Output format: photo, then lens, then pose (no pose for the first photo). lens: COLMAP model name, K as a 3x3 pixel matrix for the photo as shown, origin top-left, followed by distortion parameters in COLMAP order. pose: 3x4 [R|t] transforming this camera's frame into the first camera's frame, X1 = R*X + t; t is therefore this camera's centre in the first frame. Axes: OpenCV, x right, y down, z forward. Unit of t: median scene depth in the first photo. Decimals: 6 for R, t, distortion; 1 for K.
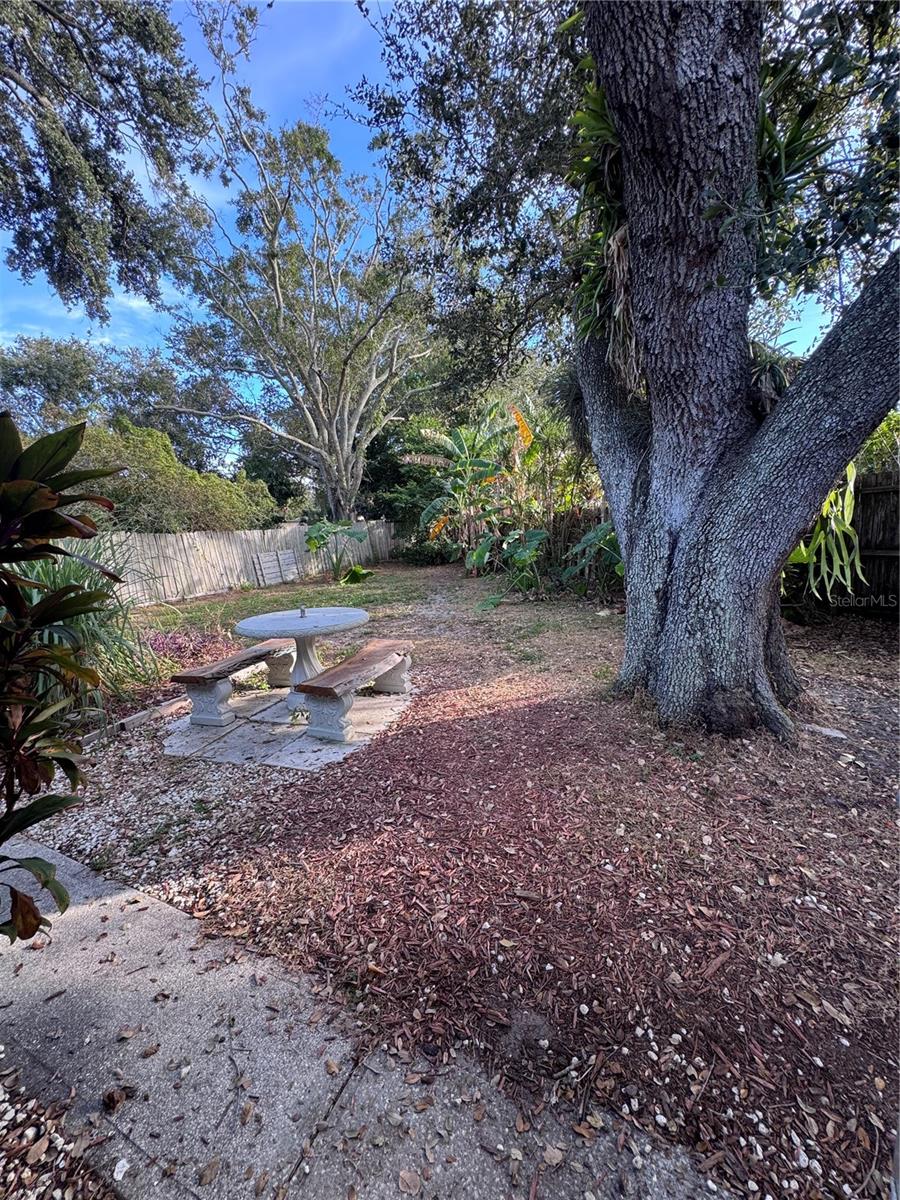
lens RADIAL K [[479.5, 0, 450.0], [0, 479.5, 600.0], [0, 0, 1]] dist [-0.003818, 0.000505]
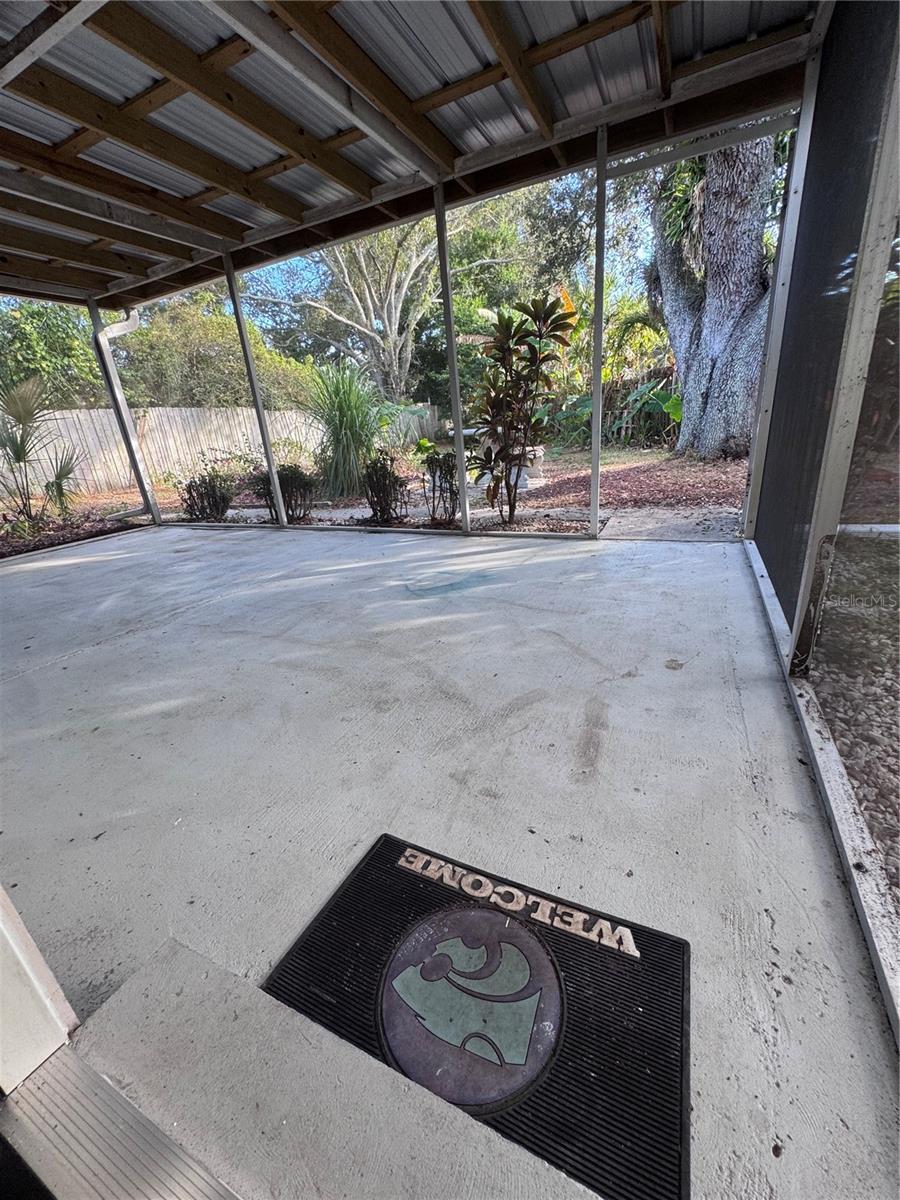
lens RADIAL K [[479.5, 0, 450.0], [0, 479.5, 600.0], [0, 0, 1]] dist [-0.003818, 0.000505]
pose [[0.999607, -0.026044, -0.010407, -0.501307], [0.027579, 0.980238, 0.195888, 0.343288], [0.005100, -0.196098, 0.980571, -0.899748]]
